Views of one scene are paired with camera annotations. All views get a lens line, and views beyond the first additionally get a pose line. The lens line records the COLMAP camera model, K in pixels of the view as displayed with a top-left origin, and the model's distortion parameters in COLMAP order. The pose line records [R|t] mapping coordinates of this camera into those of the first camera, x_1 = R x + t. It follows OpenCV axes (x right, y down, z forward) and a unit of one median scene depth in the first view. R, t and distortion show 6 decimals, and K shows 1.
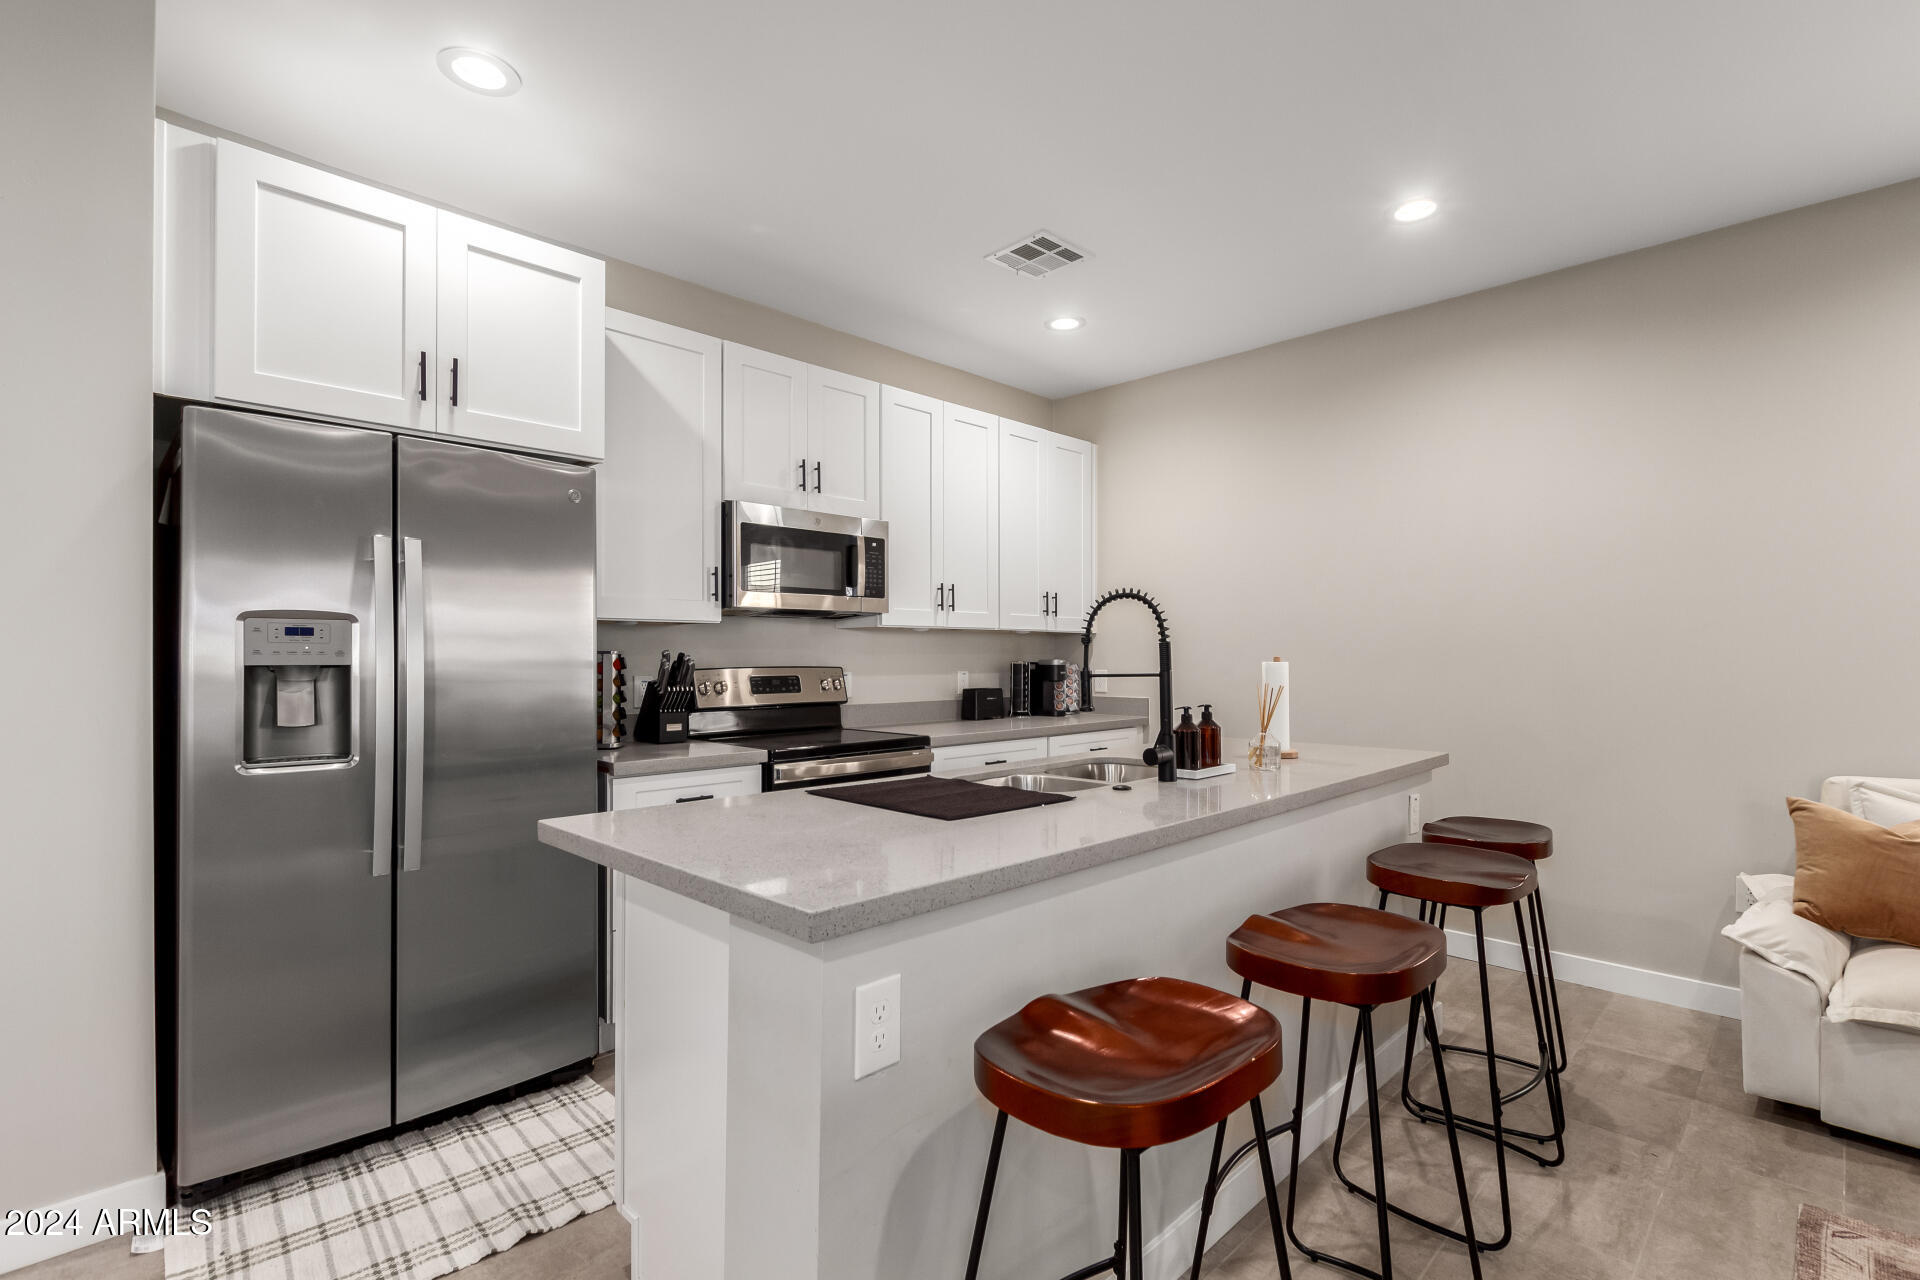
lens RADIAL K [[888.1, 0, 962.9], [0, 888.1, 654.6], [0, 0, 1]] dist [0.007059, -0.002235]
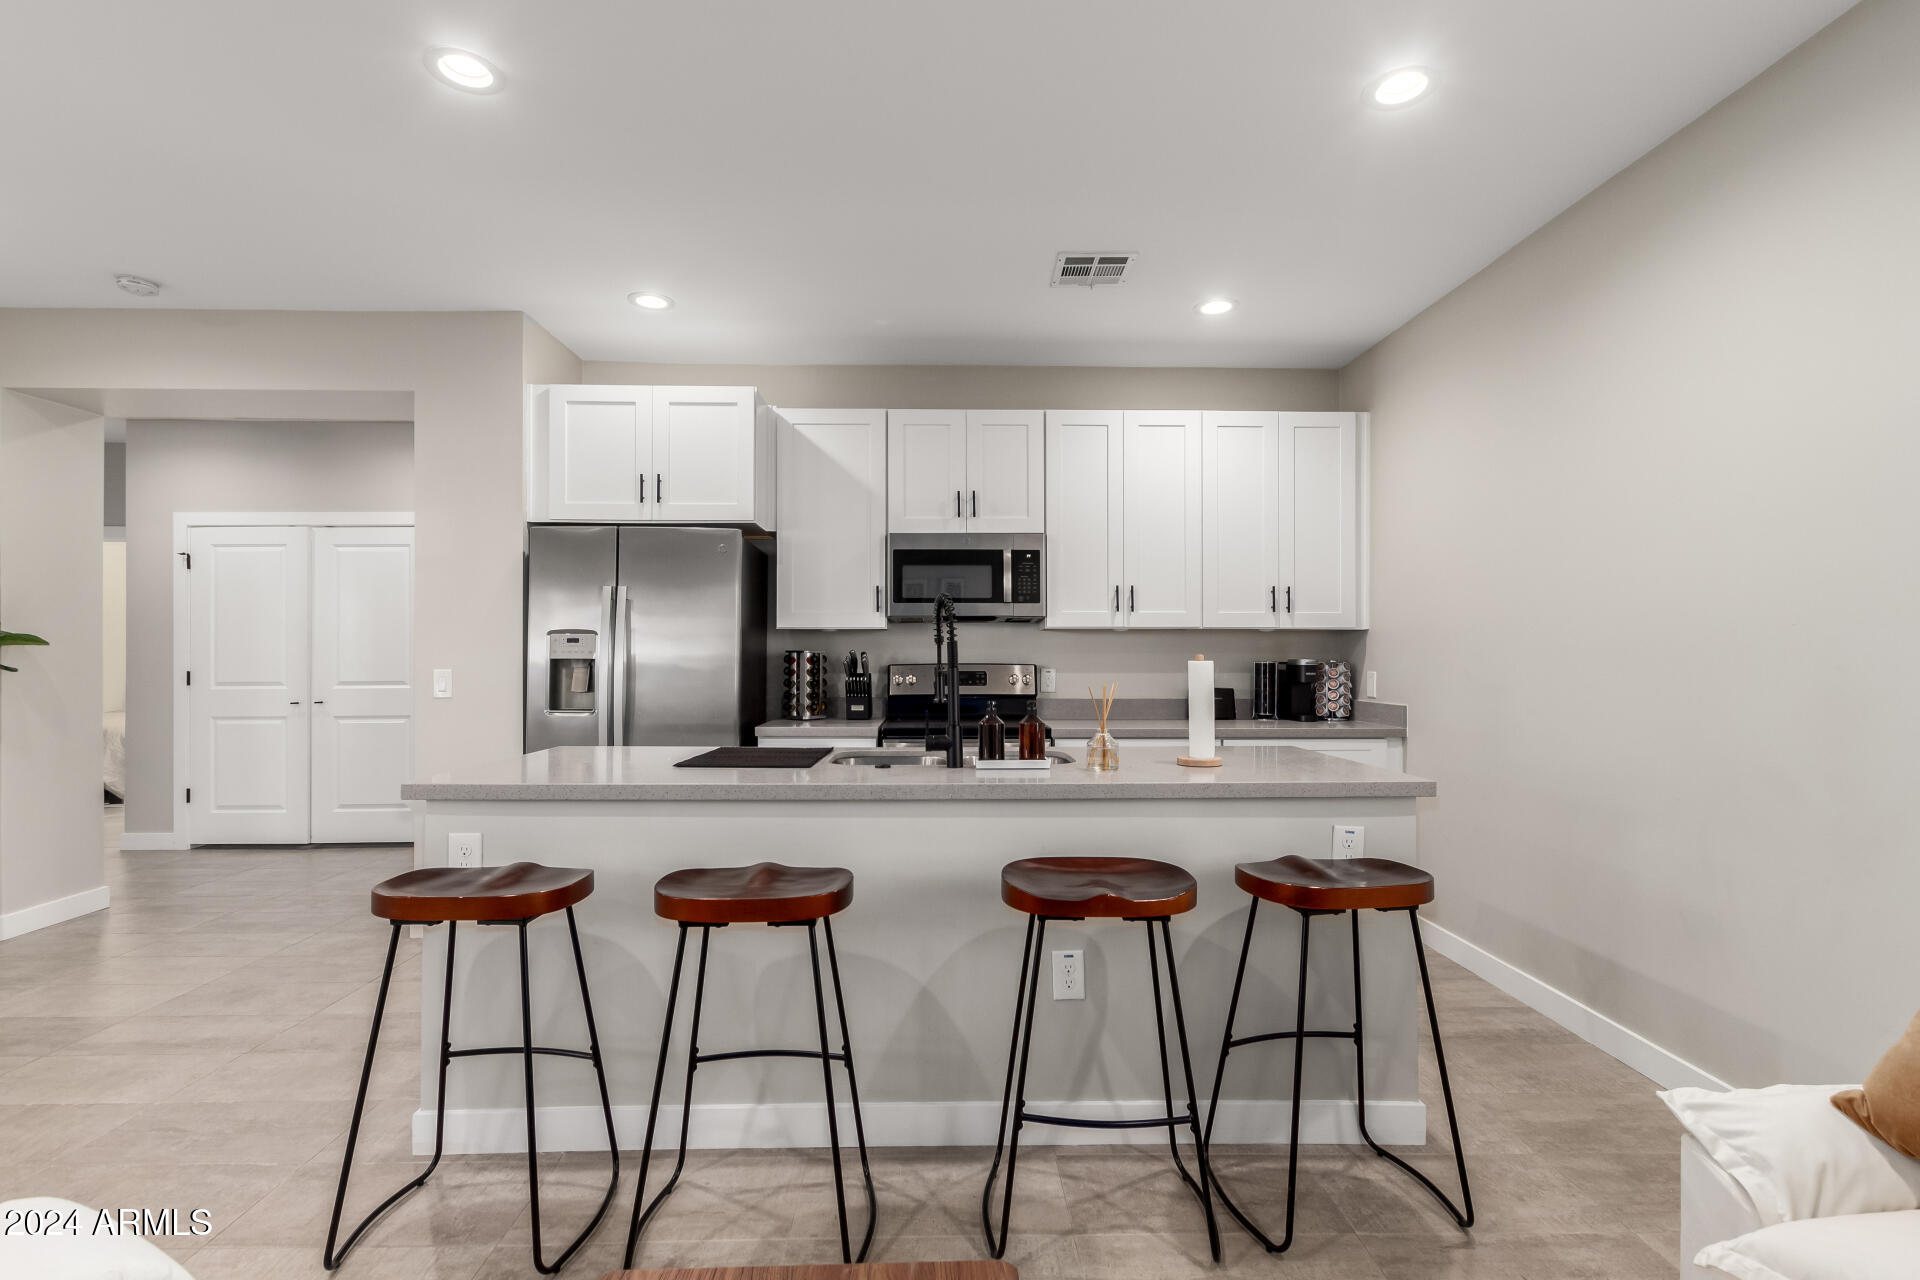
lens RADIAL K [[888.1, 0, 953.0], [0, 888.1, 647.1], [0, 0, 1]] dist [0.007059, -0.002235]
pose [[0.717818, -0.004569, -0.696216, 0.833564], [-0.000614, 0.999974, -0.007196, 0.000204], [0.696231, 0.005593, 0.717796, 0.172016]]
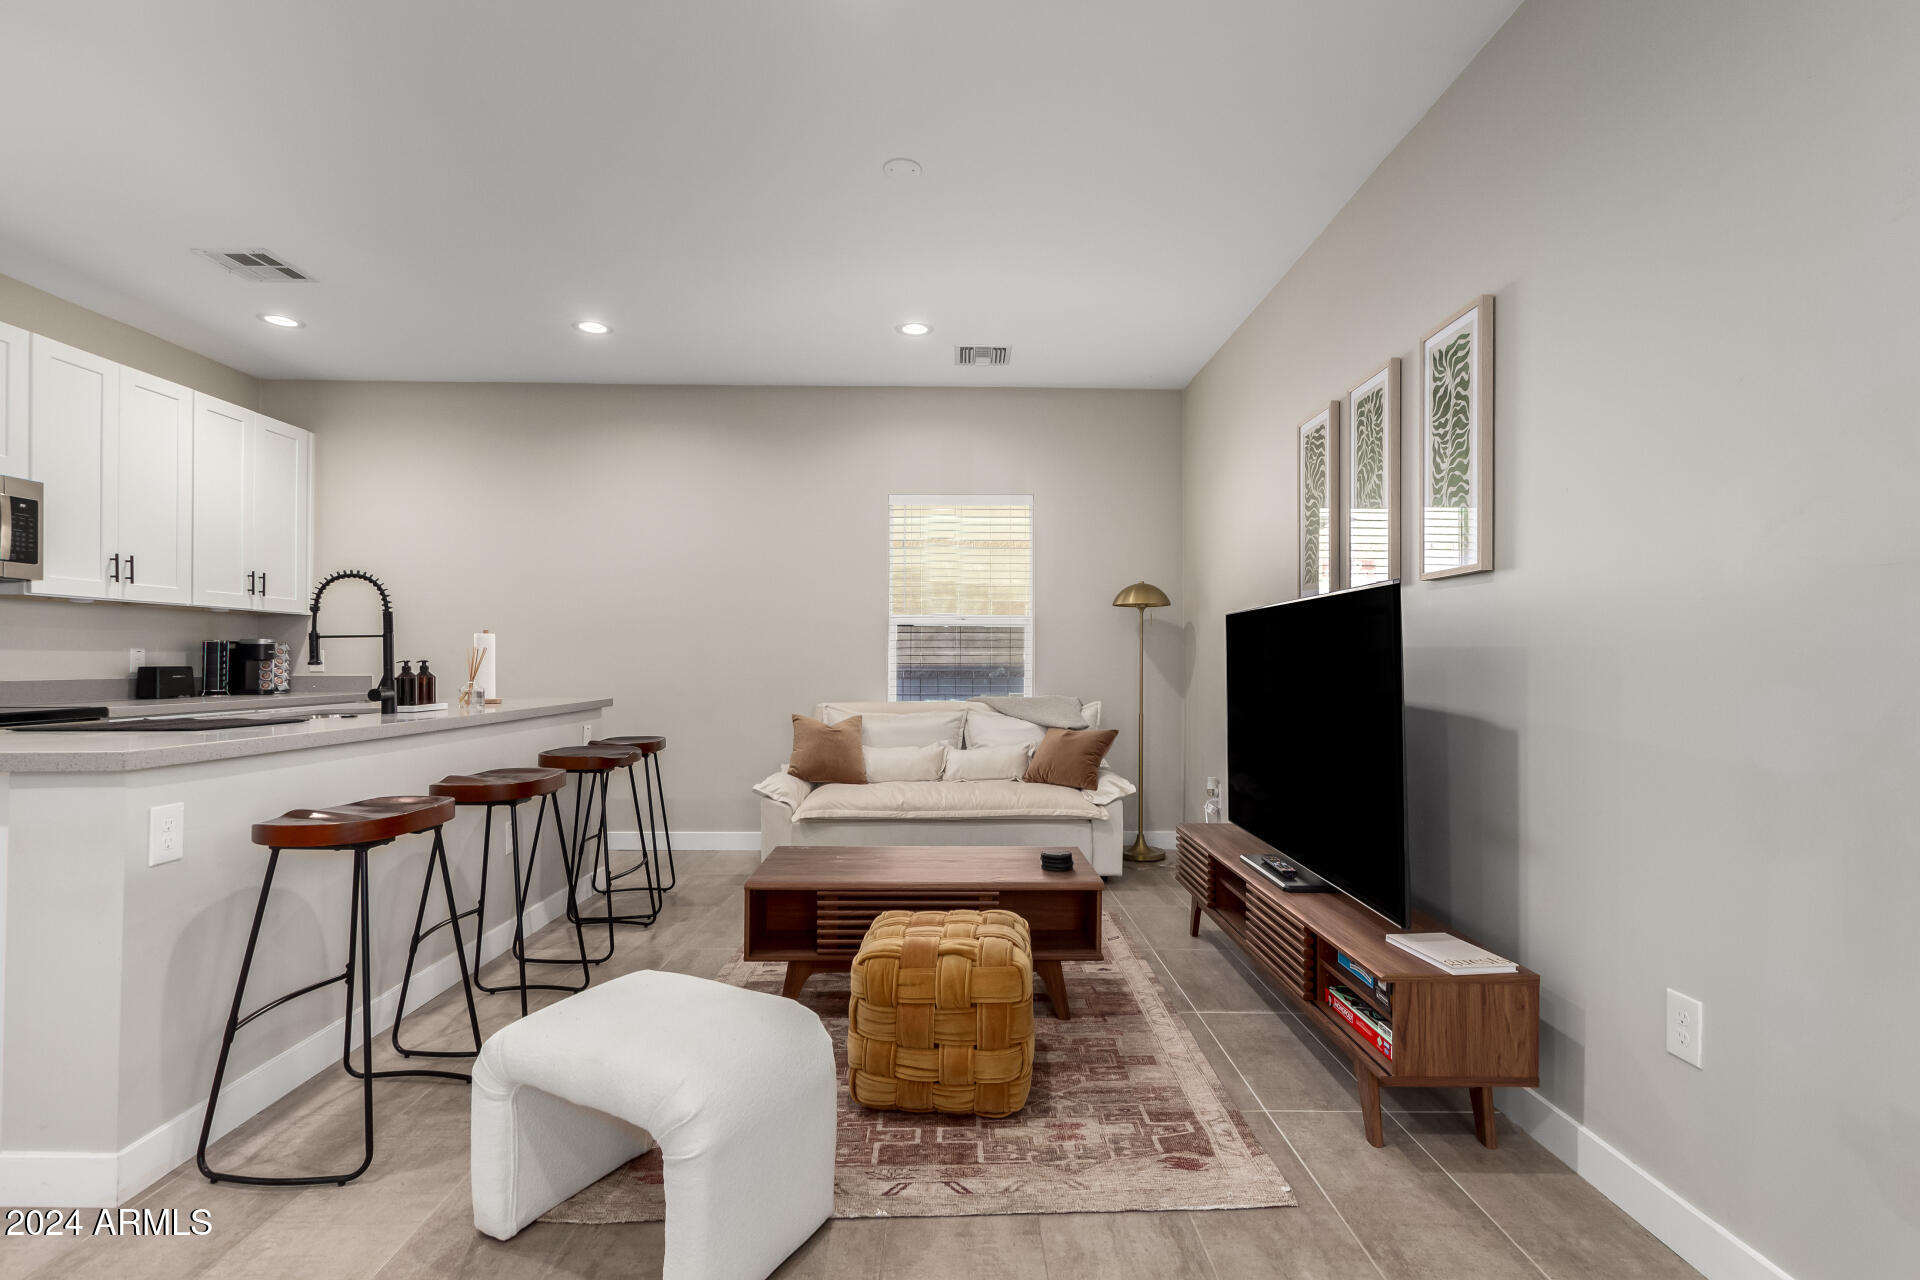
lens RADIAL K [[888.1, 0, 978.9], [0, 888.1, 652.4], [0, 0, 1]] dist [0.007059, -0.002235]
pose [[0.692685, 0.007512, 0.721201, -0.107303], [-0.001945, 0.999962, -0.008548, 0.049020], [-0.721238, 0.004519, 0.692673, -0.498693]]
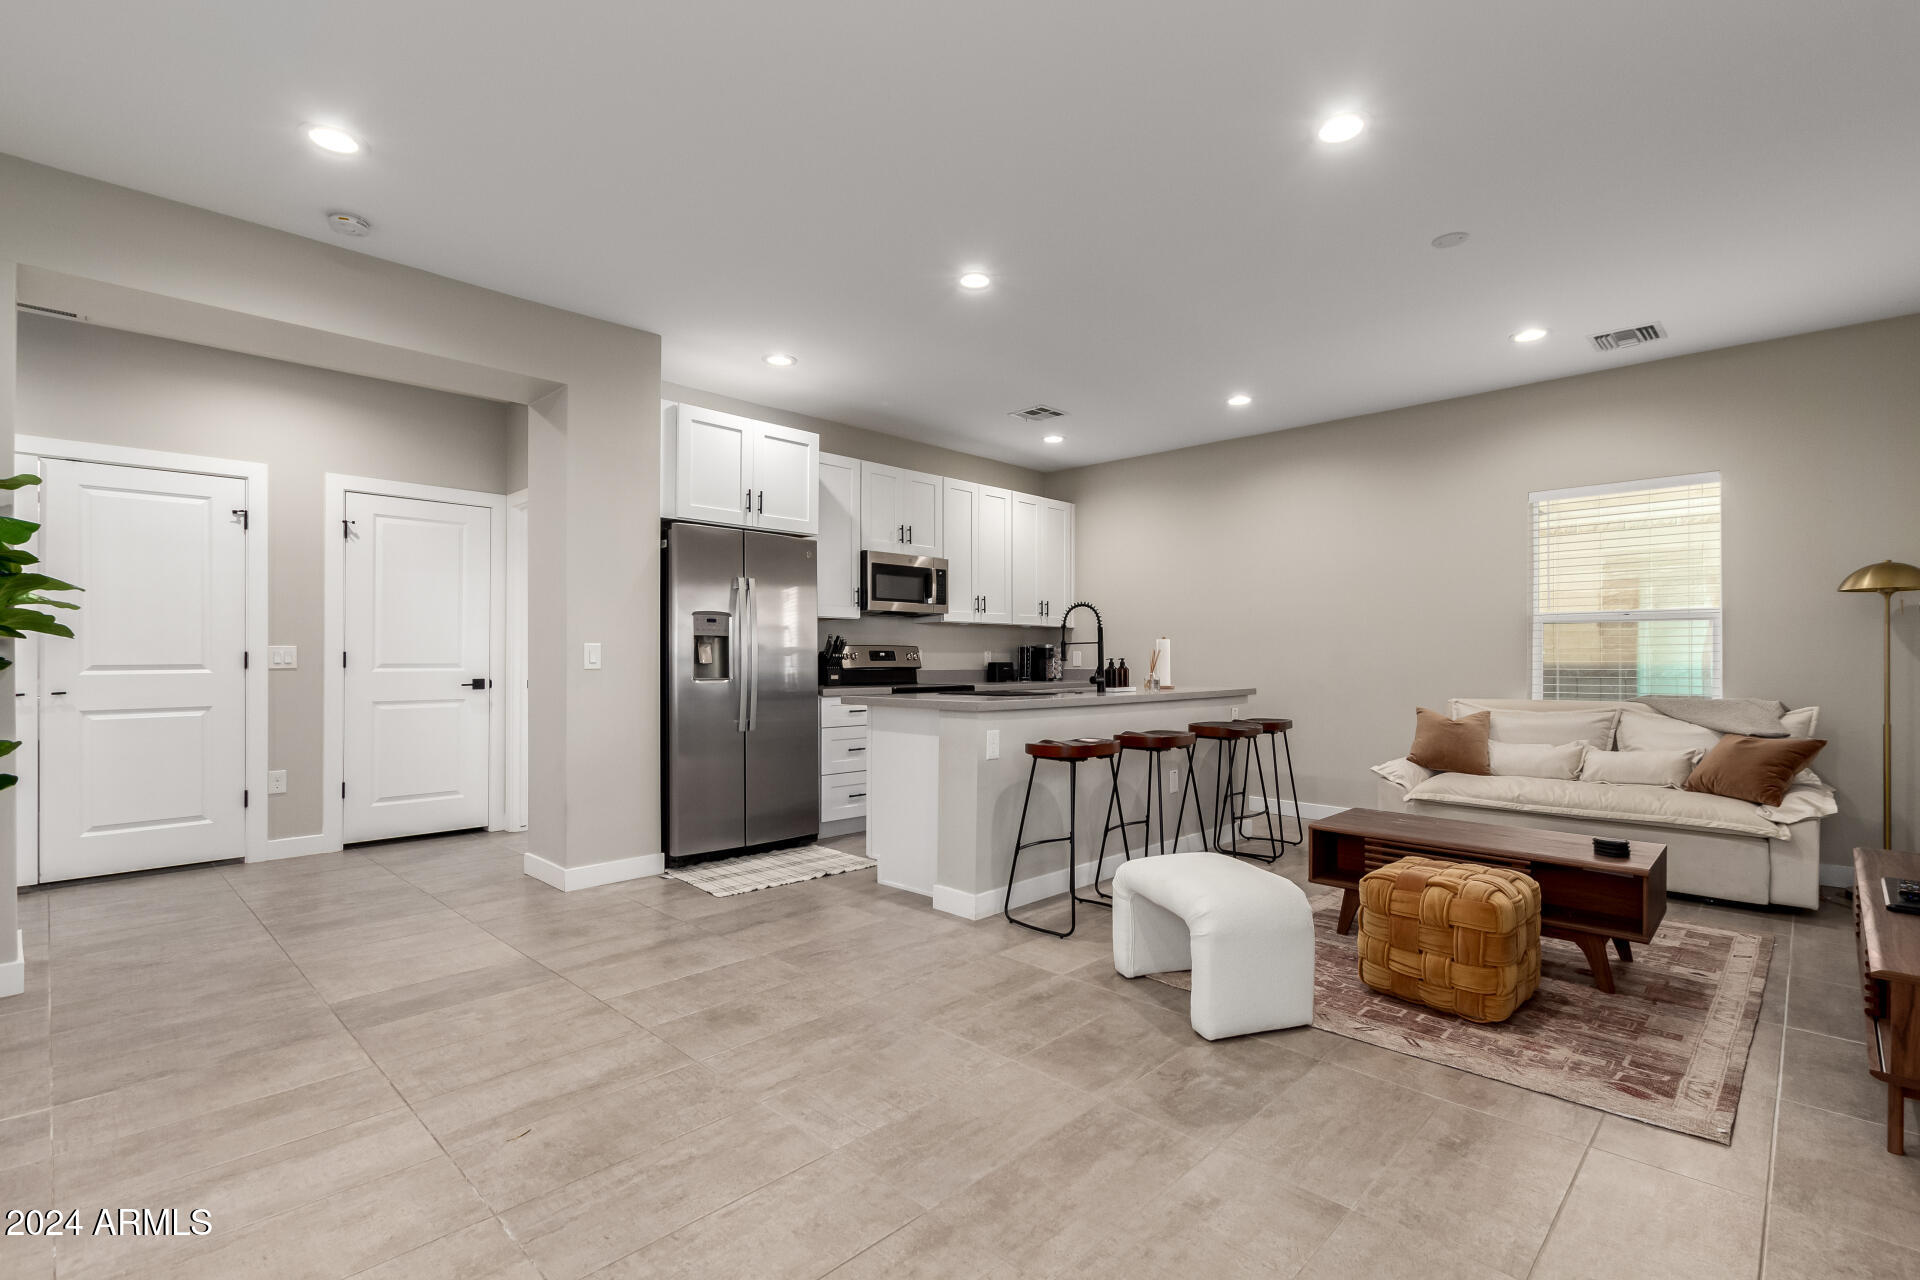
lens RADIAL K [[888.1, 0, 960.7], [0, 888.1, 654.9], [0, 0, 1]] dist [0.007059, -0.002235]
pose [[0.999940, 0.001221, 0.010852, -0.108289], [-0.001188, 0.999995, -0.003091, 0.050290], [-0.010856, 0.003078, 0.999936, -0.939569]]
